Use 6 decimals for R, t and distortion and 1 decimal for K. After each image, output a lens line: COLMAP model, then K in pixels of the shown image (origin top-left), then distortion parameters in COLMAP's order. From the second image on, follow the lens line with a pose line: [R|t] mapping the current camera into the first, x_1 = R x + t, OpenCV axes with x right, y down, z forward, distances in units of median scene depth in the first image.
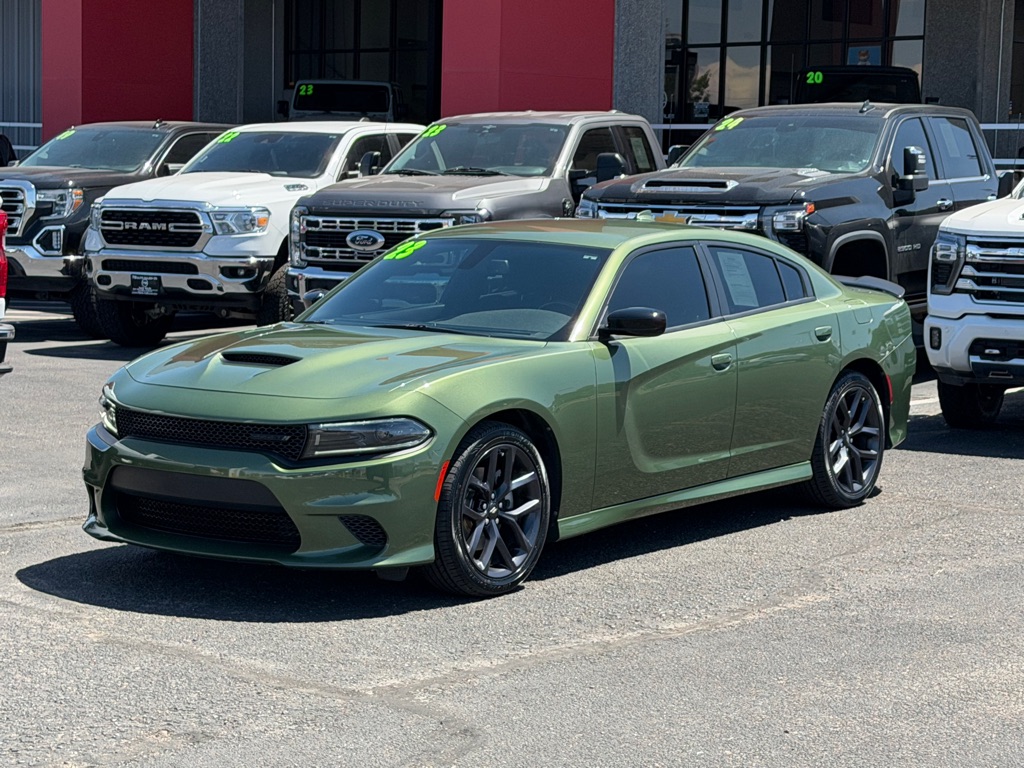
lens RADIAL K [[2315.0, 0, 512.0], [0, 2315.0, 384.0], [0, 0, 1]] dist [0.160031, 0.213223]
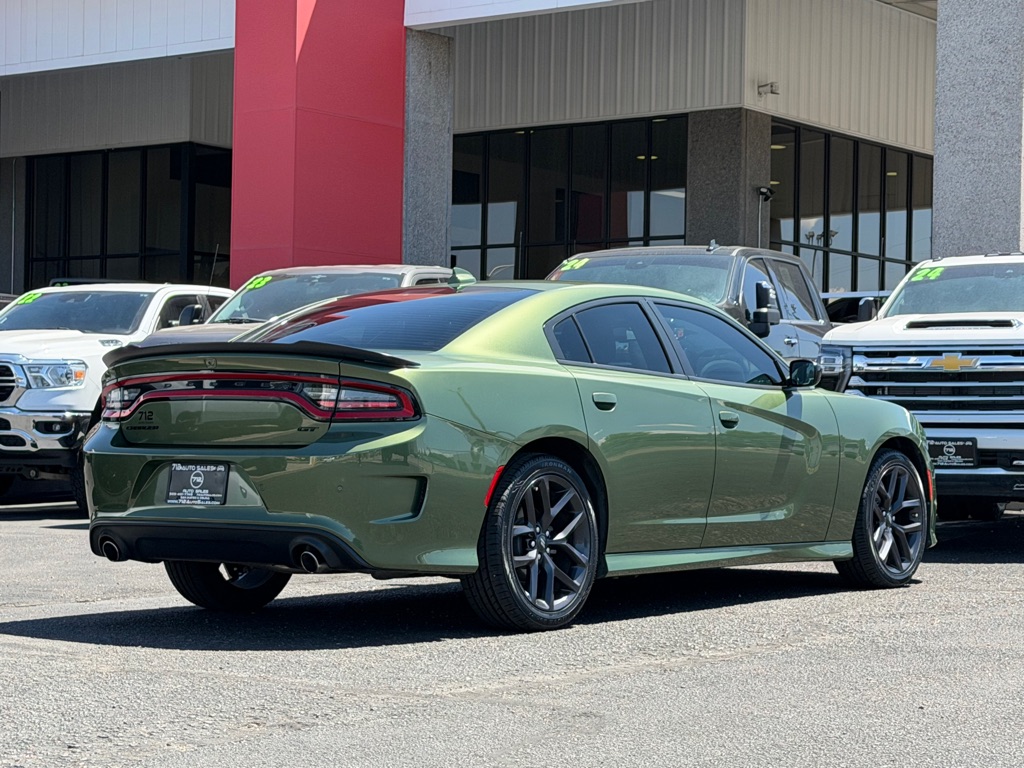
lens RADIAL K [[2323.8, 0, 512.0], [0, 2323.8, 384.0], [0, 0, 1]] dist [0.181627, -0.162635]
pose [[0.990049, -0.003330, 0.140680, -0.075500], [0.019350, 0.993445, -0.112661, 0.051963], [-0.139383, 0.114262, 0.983624, 0.031363]]
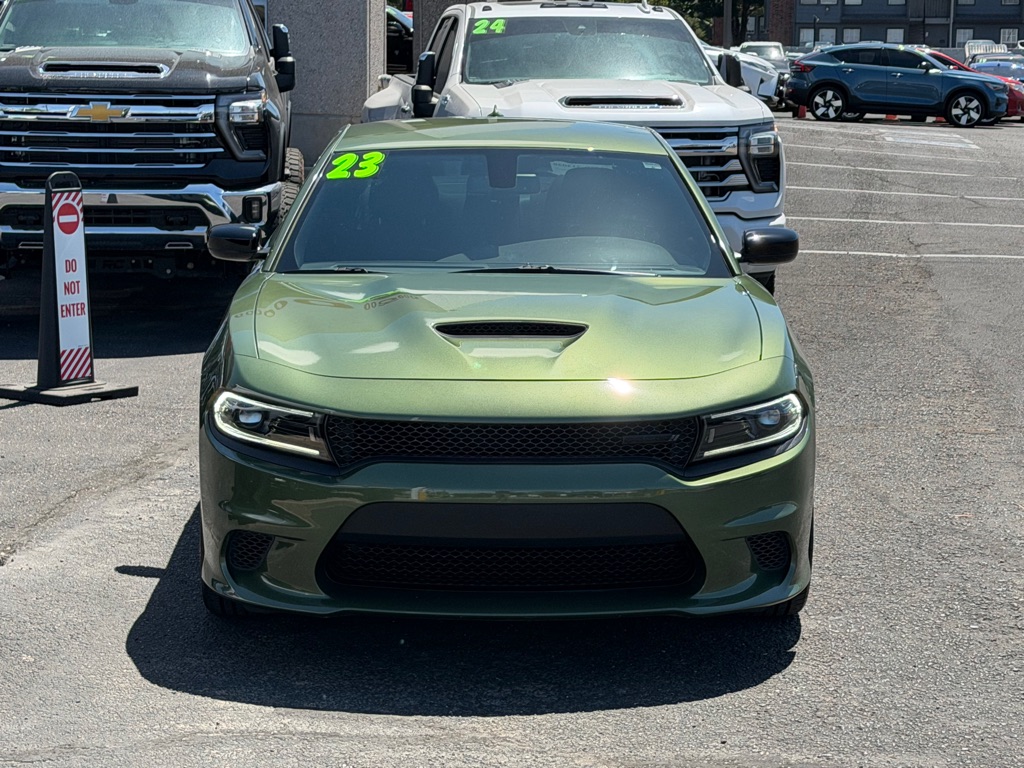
lens RADIAL K [[2323.8, 0, 512.0], [0, 2323.8, 384.0], [0, 0, 1]] dist [0.181627, -0.162635]
pose [[0.790832, -0.091985, 0.605081, -0.296692], [0.060204, 0.995538, 0.072657, -0.025127], [-0.609065, -0.021031, 0.792842, 0.241223]]
